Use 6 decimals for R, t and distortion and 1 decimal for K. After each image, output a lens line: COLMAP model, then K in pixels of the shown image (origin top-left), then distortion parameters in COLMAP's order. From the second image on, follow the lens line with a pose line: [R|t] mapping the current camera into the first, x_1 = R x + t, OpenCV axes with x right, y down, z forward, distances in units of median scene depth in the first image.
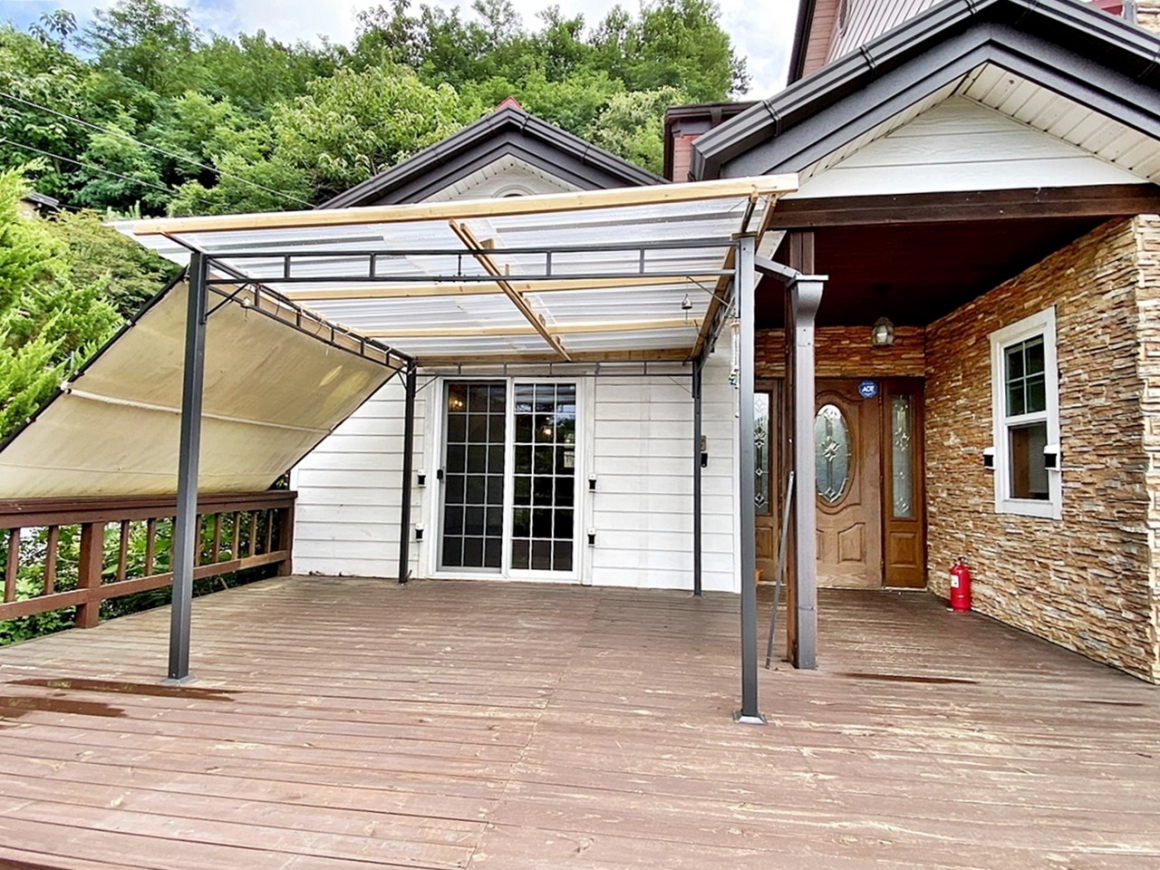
lens RADIAL K [[582.2, 0, 587.1], [0, 582.2, 451.4], [0, 0, 1]] dist [0.036937, -0.035171]
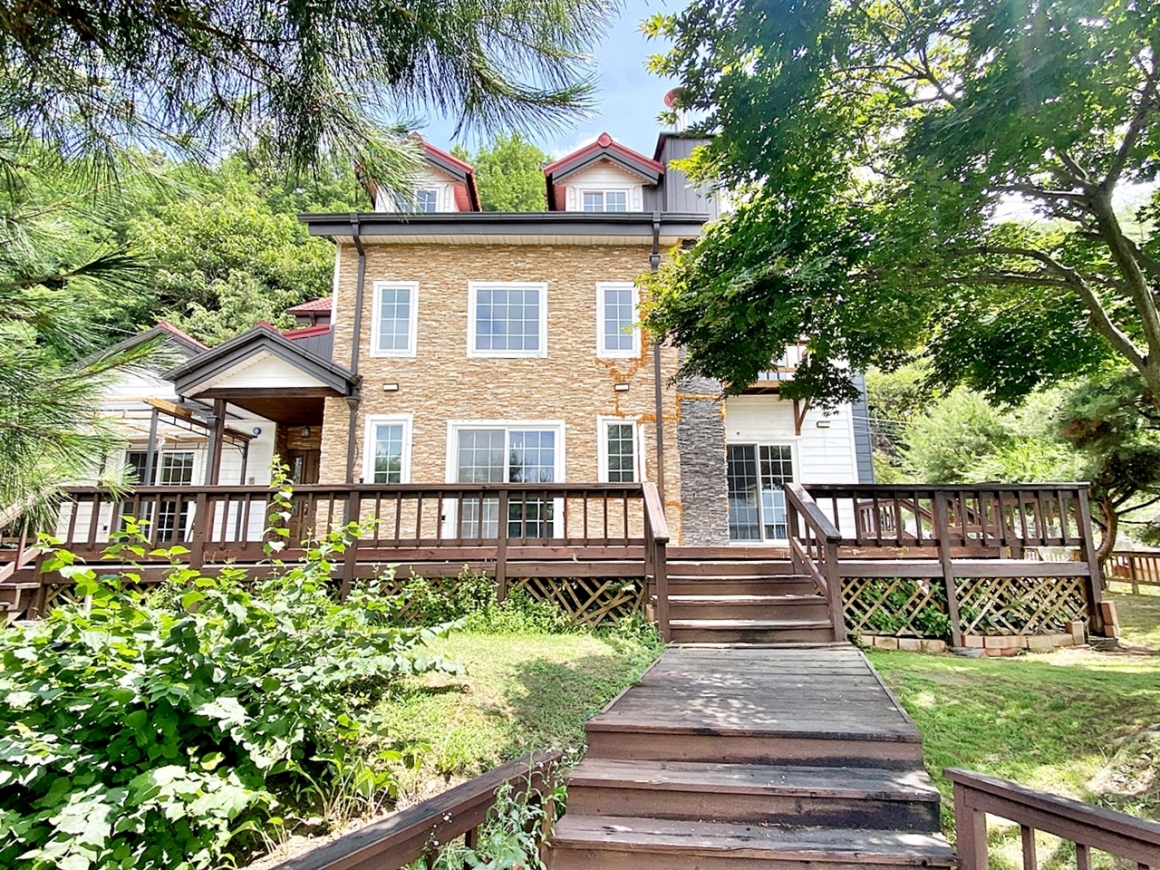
lens RADIAL K [[586.1, 0, 582.6], [0, 586.1, 440.6], [0, 0, 1]] dist [0.034218, -0.040874]
pose [[0.988008, 0.001899, 0.154389, 1.098508], [0.019666, 0.990233, -0.138027, 0.170415], [-0.153143, 0.139408, 0.978321, -1.348391]]
